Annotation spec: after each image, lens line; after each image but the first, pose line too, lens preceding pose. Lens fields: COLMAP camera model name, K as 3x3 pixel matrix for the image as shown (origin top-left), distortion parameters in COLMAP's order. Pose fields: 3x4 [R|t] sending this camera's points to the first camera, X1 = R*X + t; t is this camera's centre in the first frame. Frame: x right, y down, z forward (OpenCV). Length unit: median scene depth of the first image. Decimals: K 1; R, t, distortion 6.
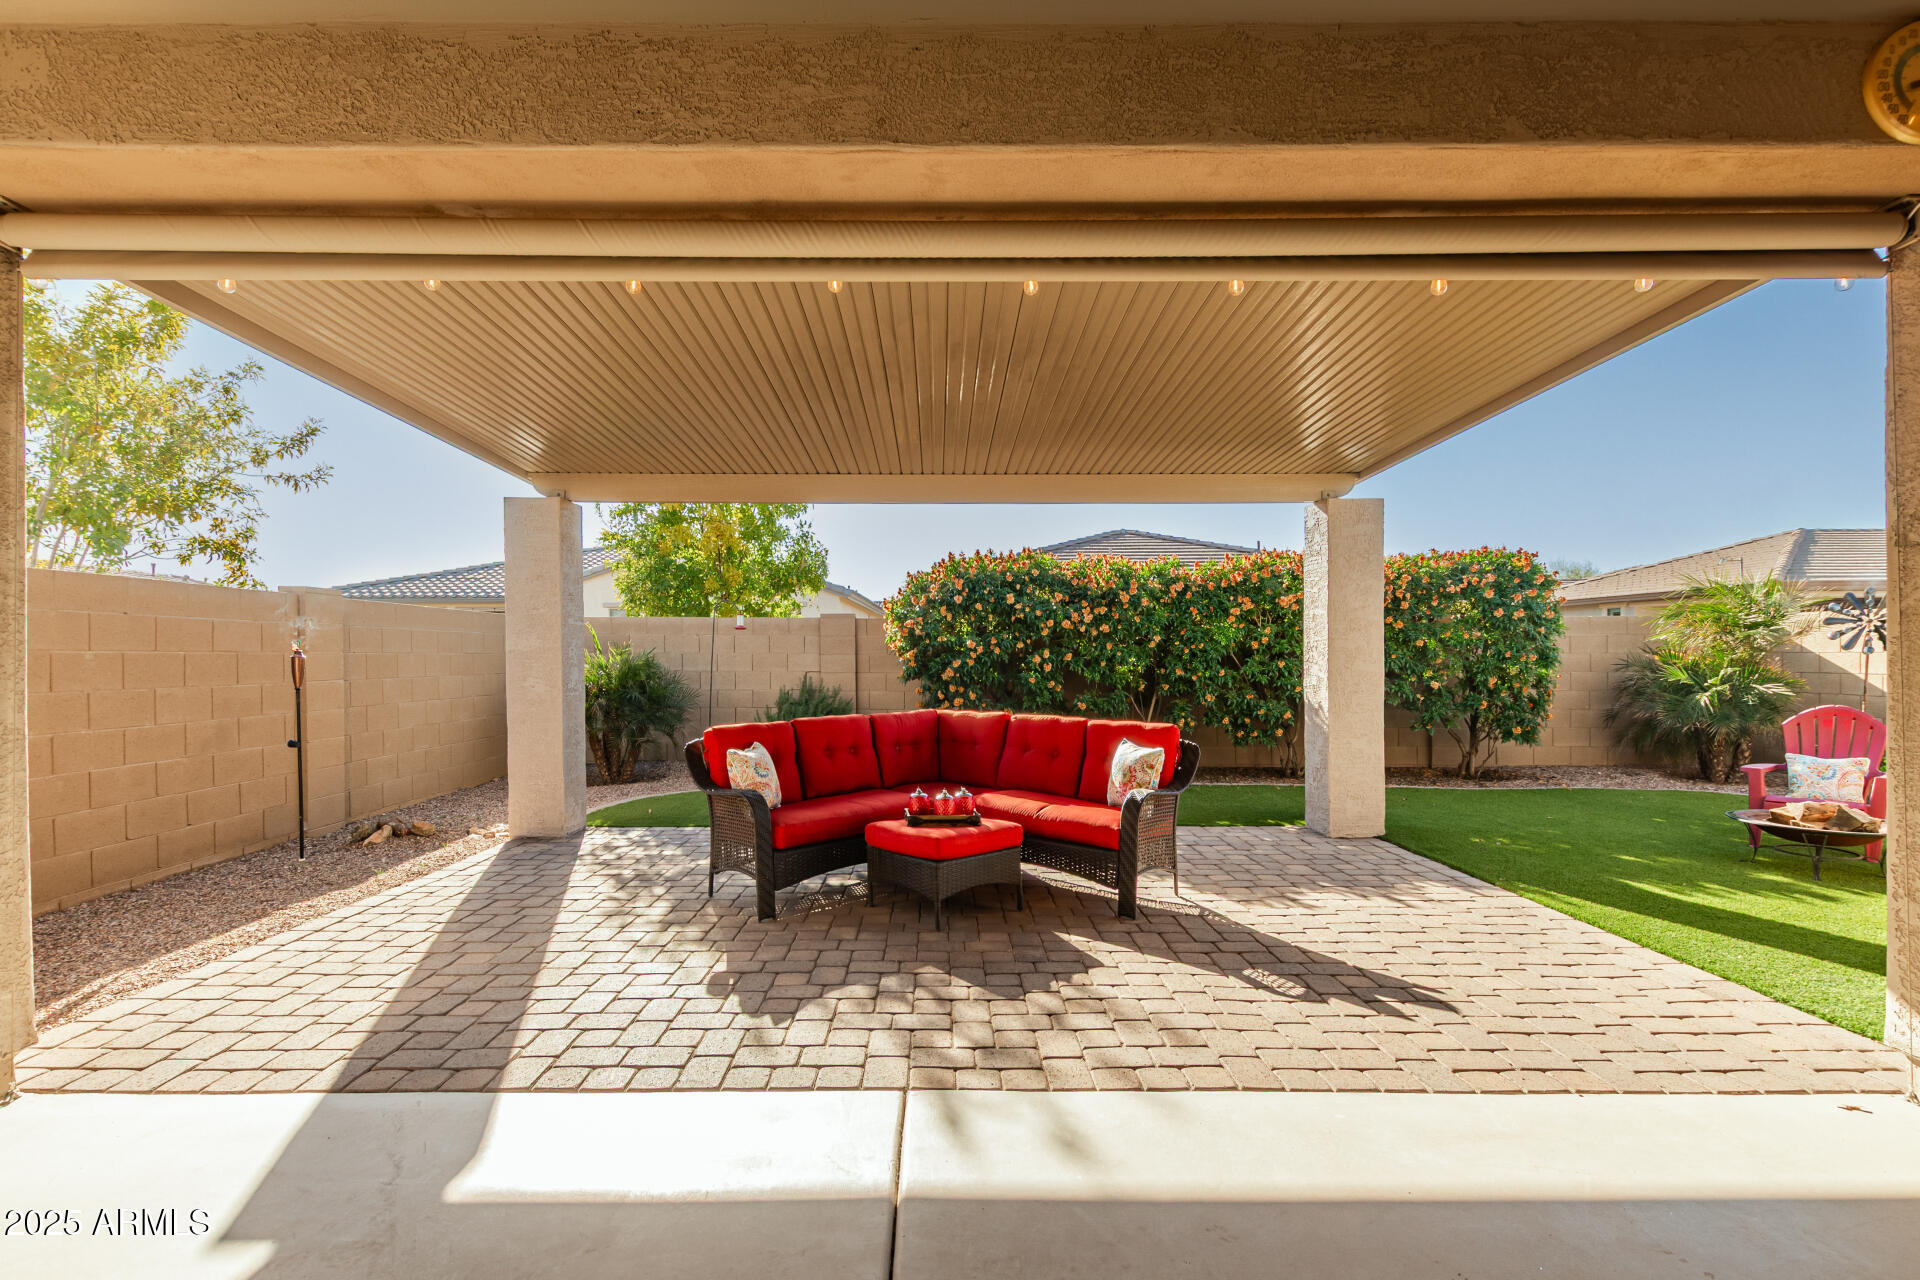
lens RADIAL K [[882.9, 0, 947.8], [0, 882.9, 654.3], [0, 0, 1]] dist [0.011121, -0.005529]
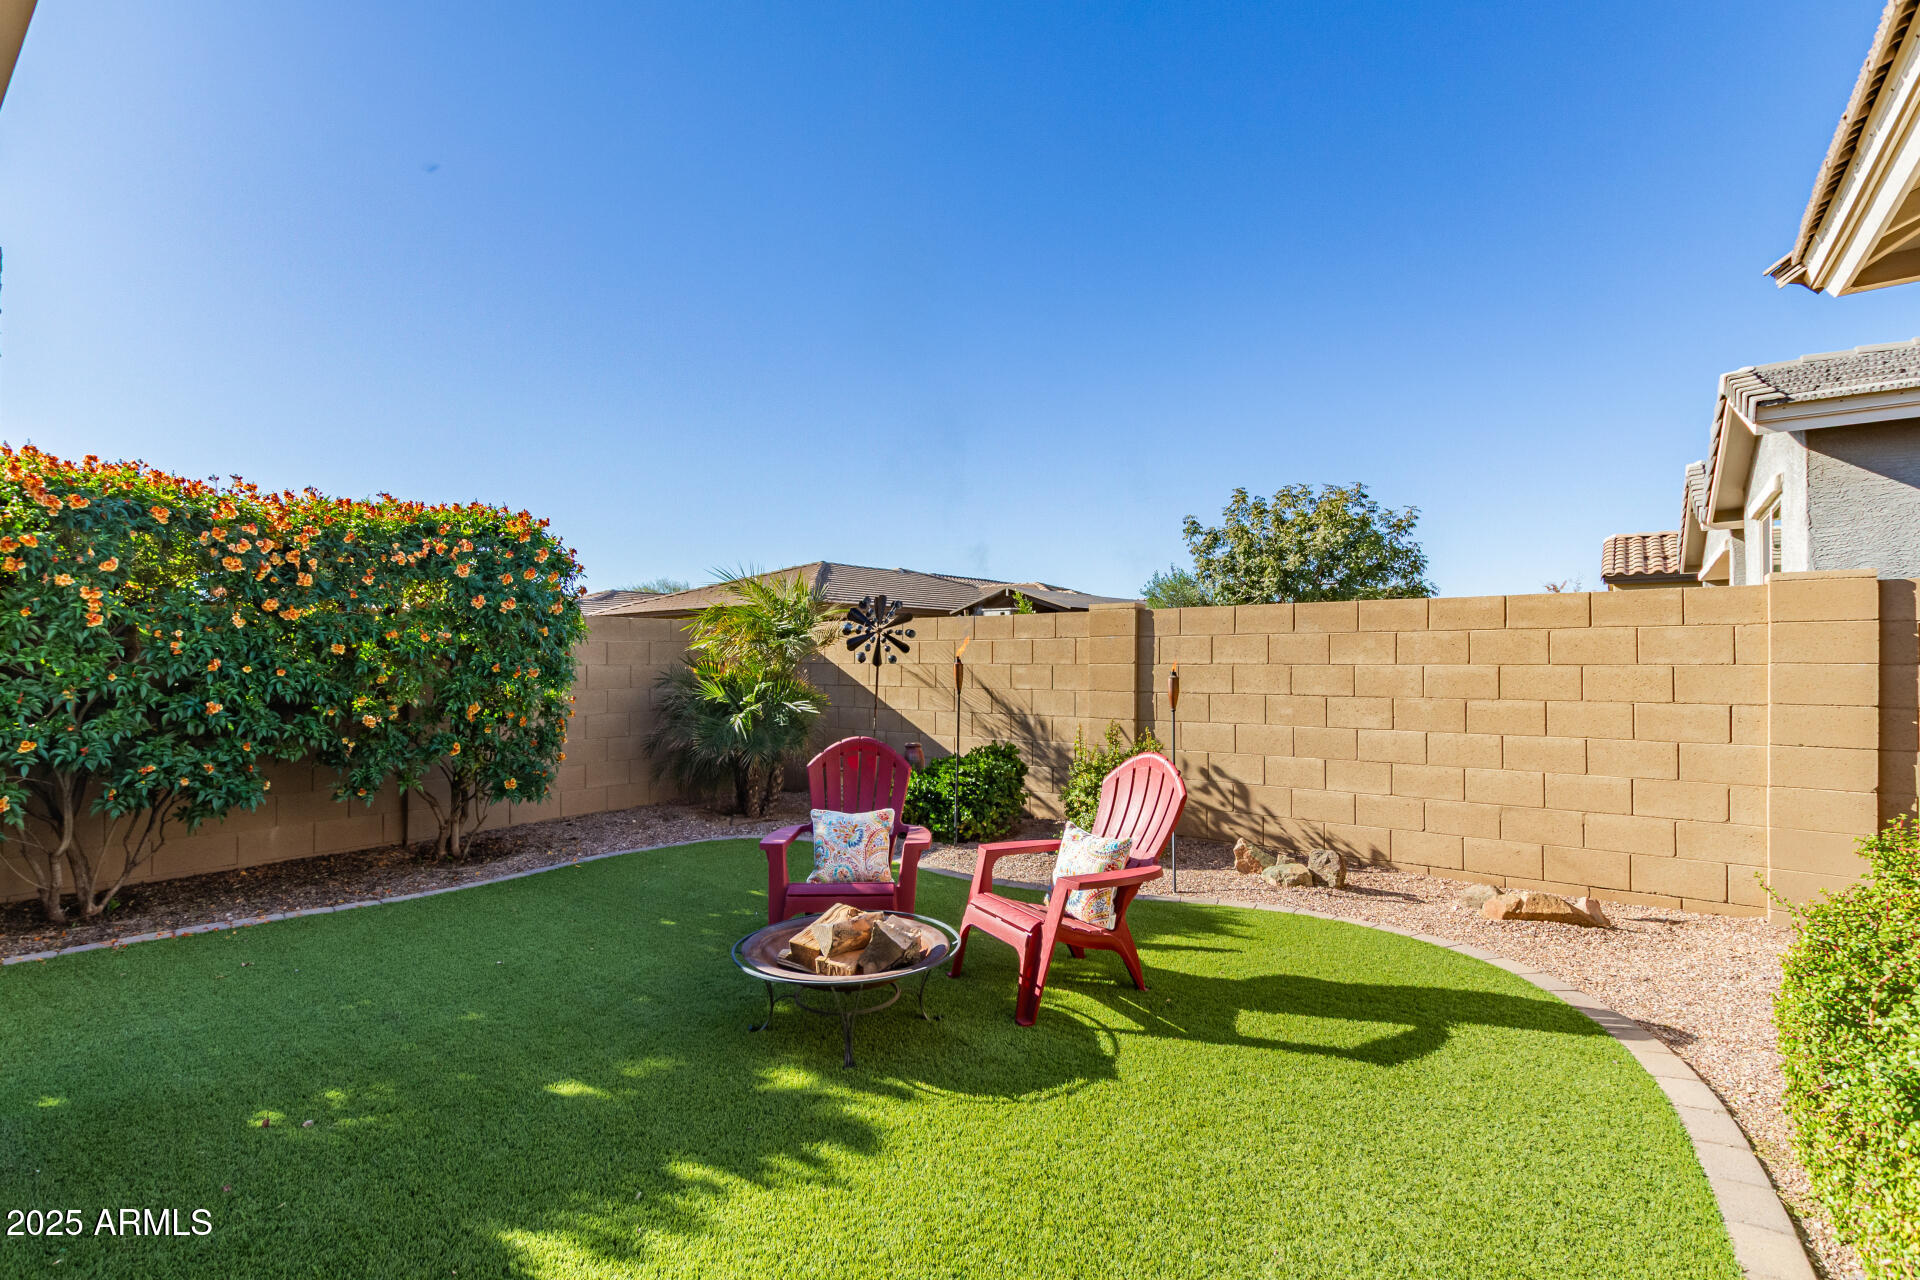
lens RADIAL K [[882.9, 0, 953.5], [0, 882.9, 657.2], [0, 0, 1]] dist [0.011121, -0.005529]
pose [[0.610948, 0.004542, 0.791657, 0.419007], [0.000470, 0.999981, -0.006100, -0.004657], [-0.791670, 0.004099, 0.610935, 0.441519]]
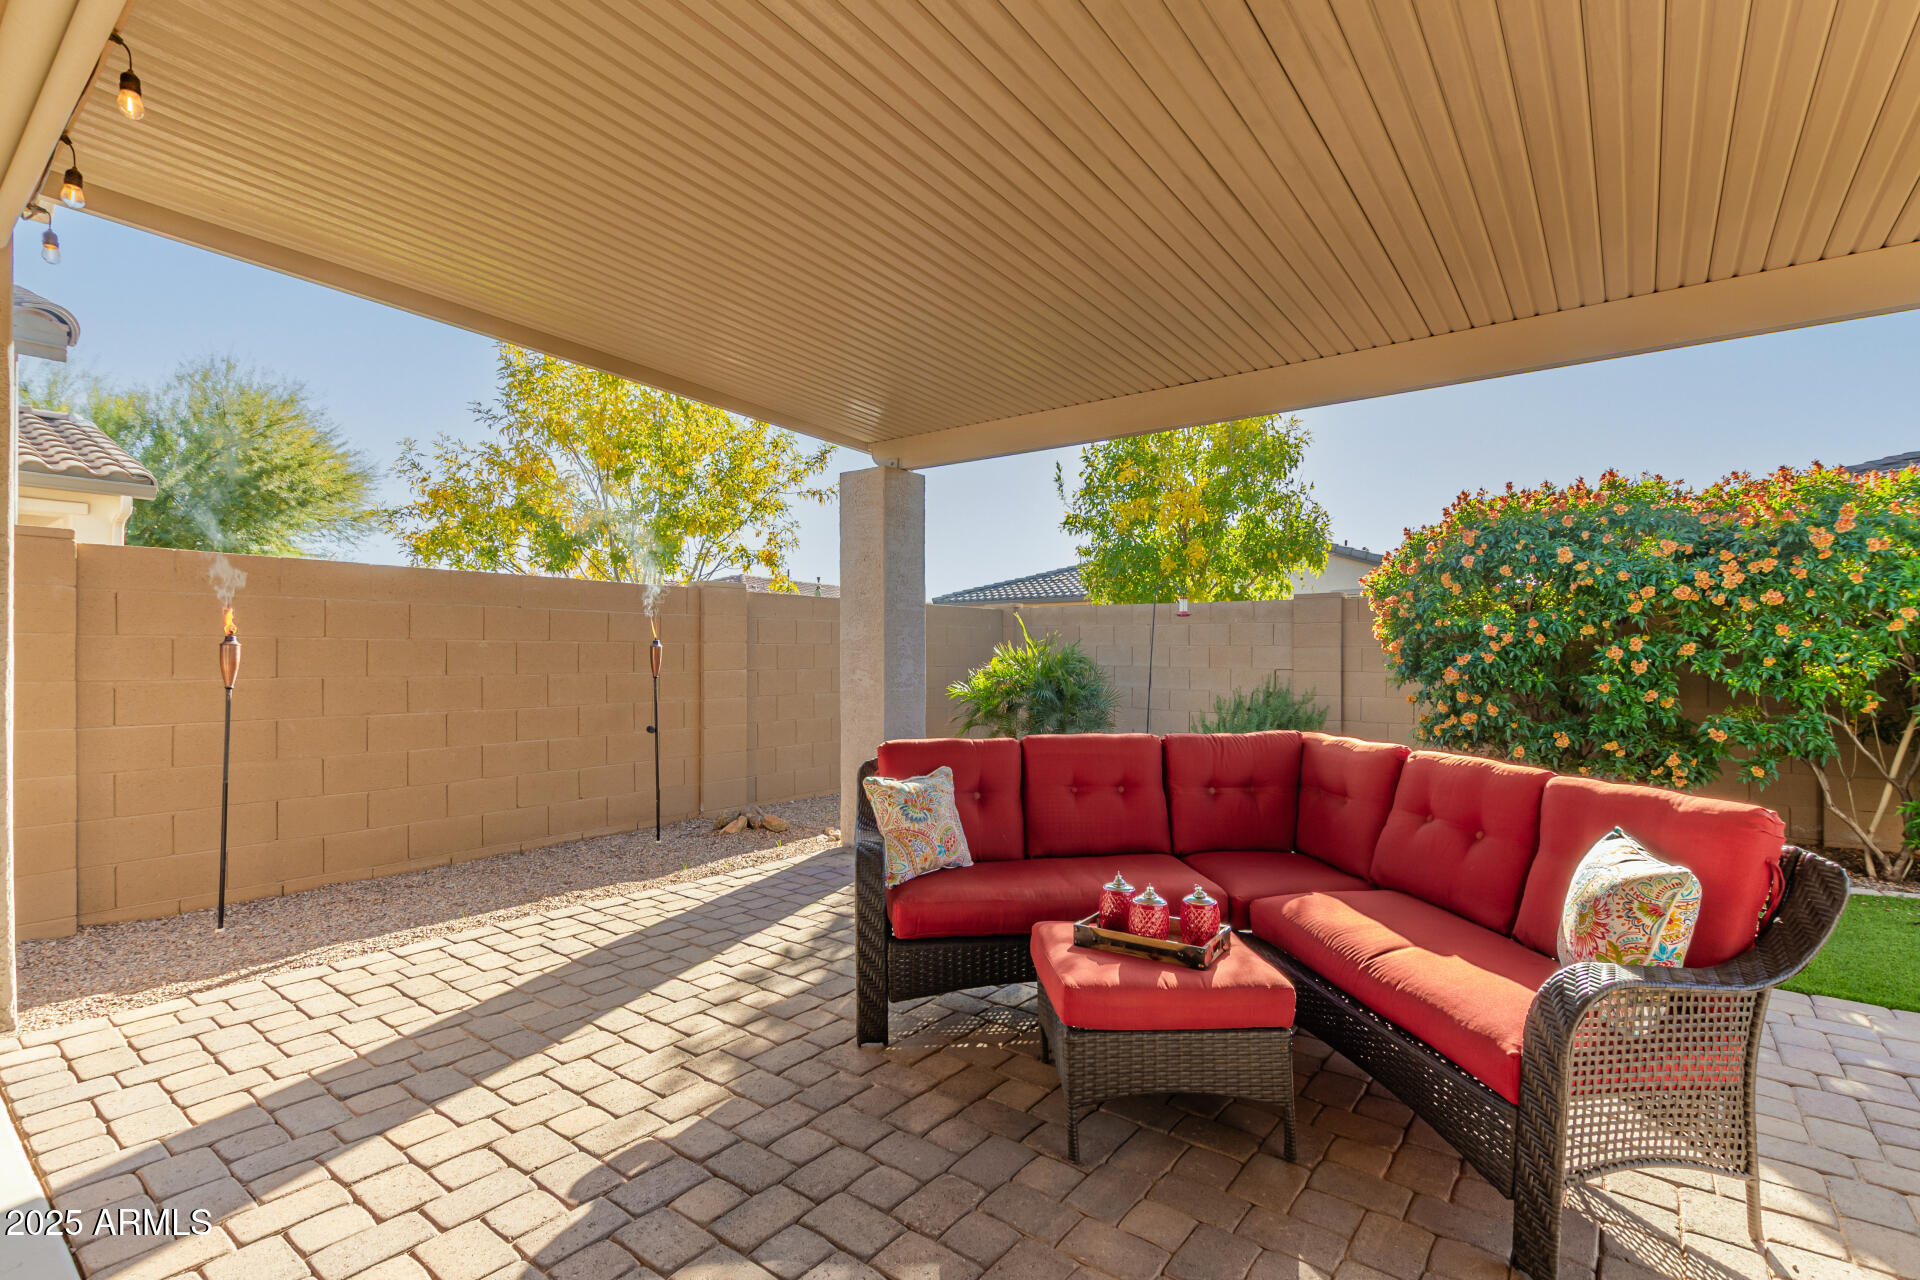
lens RADIAL K [[882.9, 0, 973.7], [0, 882.9, 660.4], [0, 0, 1]] dist [0.011121, -0.005529]
pose [[0.792315, 0.007583, -0.610065, 0.156043], [-0.001885, 0.999948, 0.009981, 0.006727], [0.610110, -0.006758, 0.792288, 0.333406]]
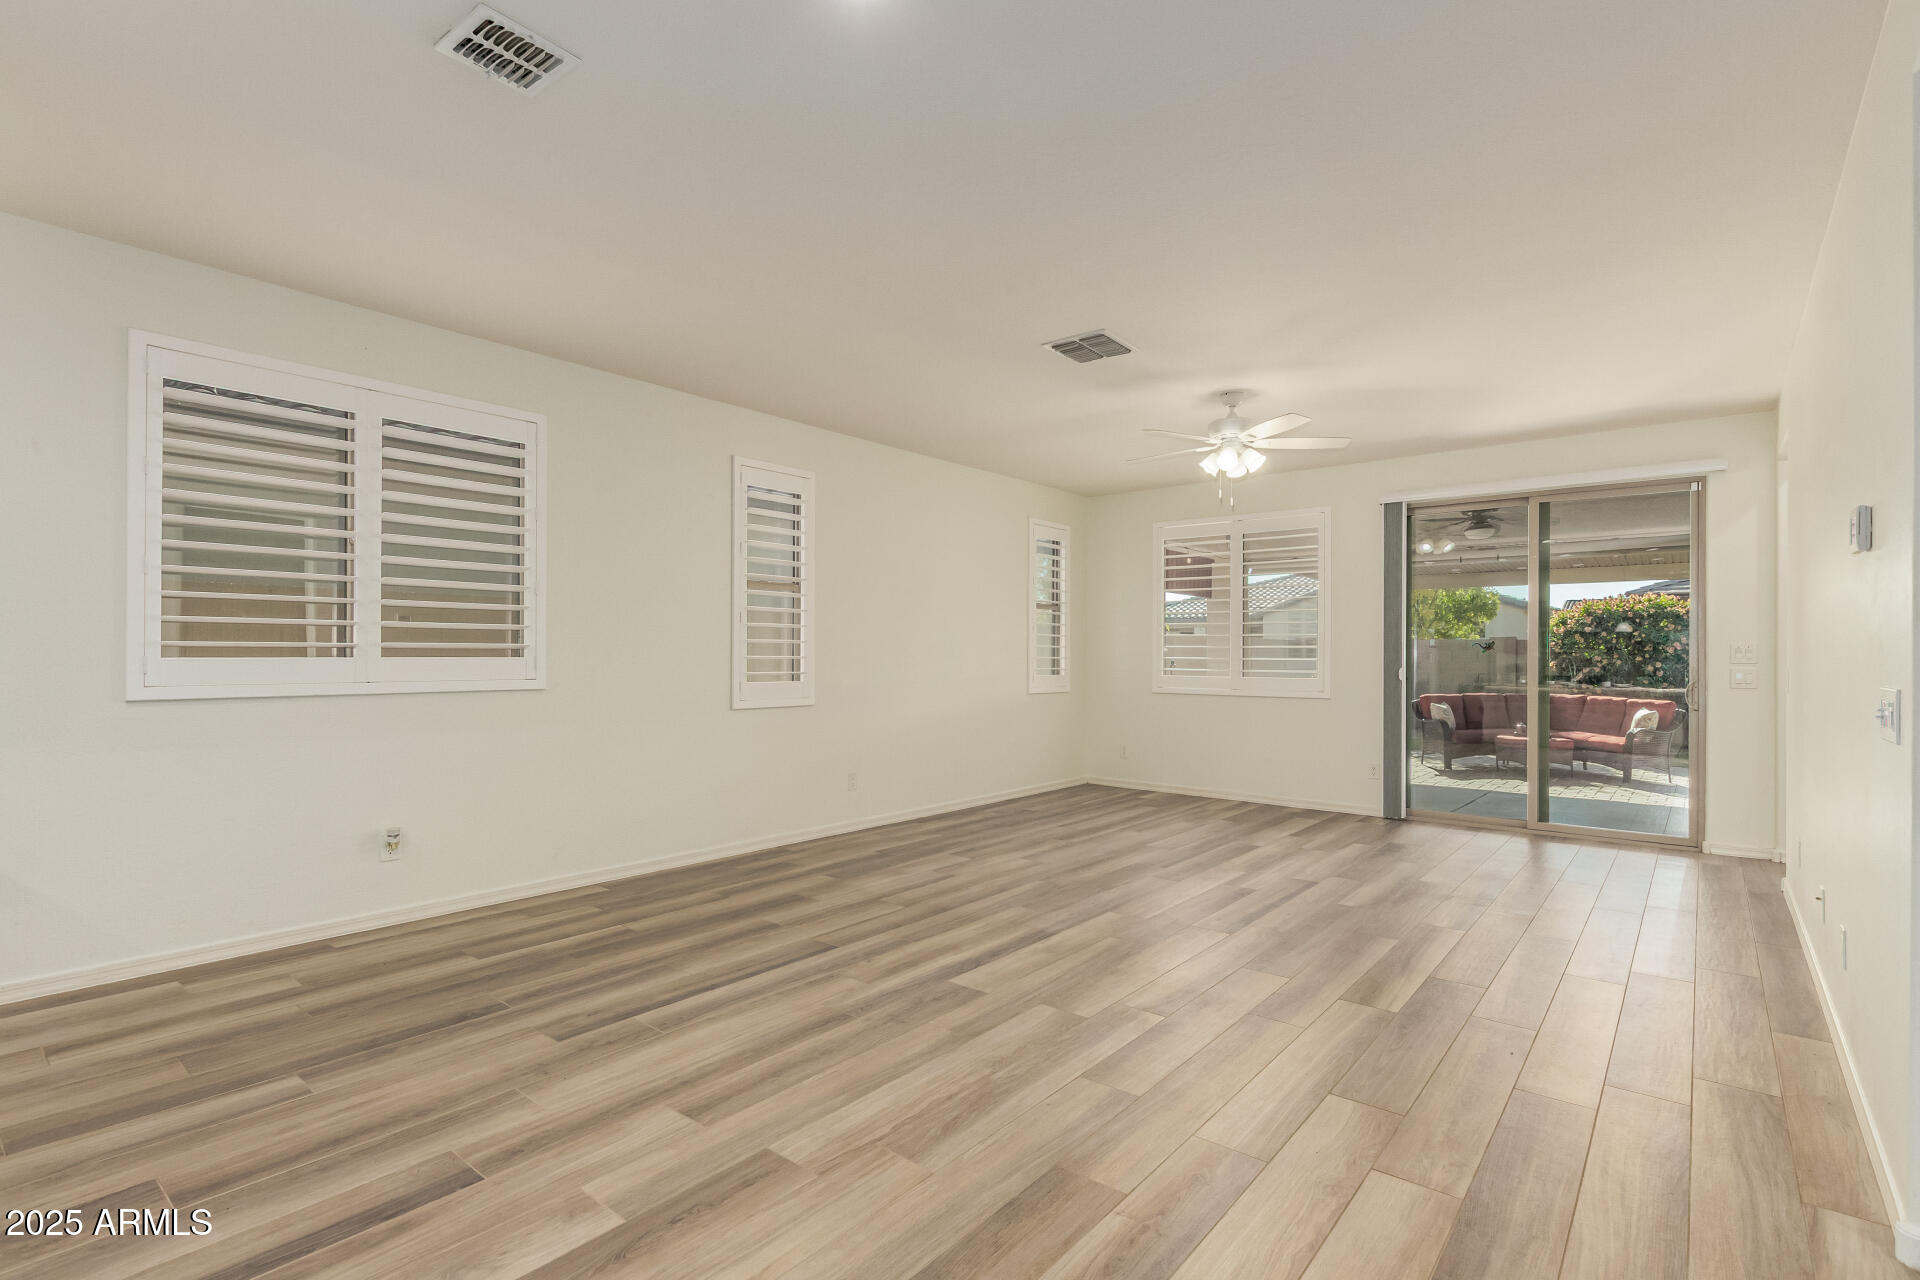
lens RADIAL K [[882.9, 0, 961.4], [0, 882.9, 652.8], [0, 0, 1]] dist [0.011121, -0.005529]
pose [[0.757318, -0.000183, -0.653046, 0.254565], [-0.003243, 0.999987, -0.004040, -0.014139], [0.653038, 0.005178, 0.757307, -1.185059]]
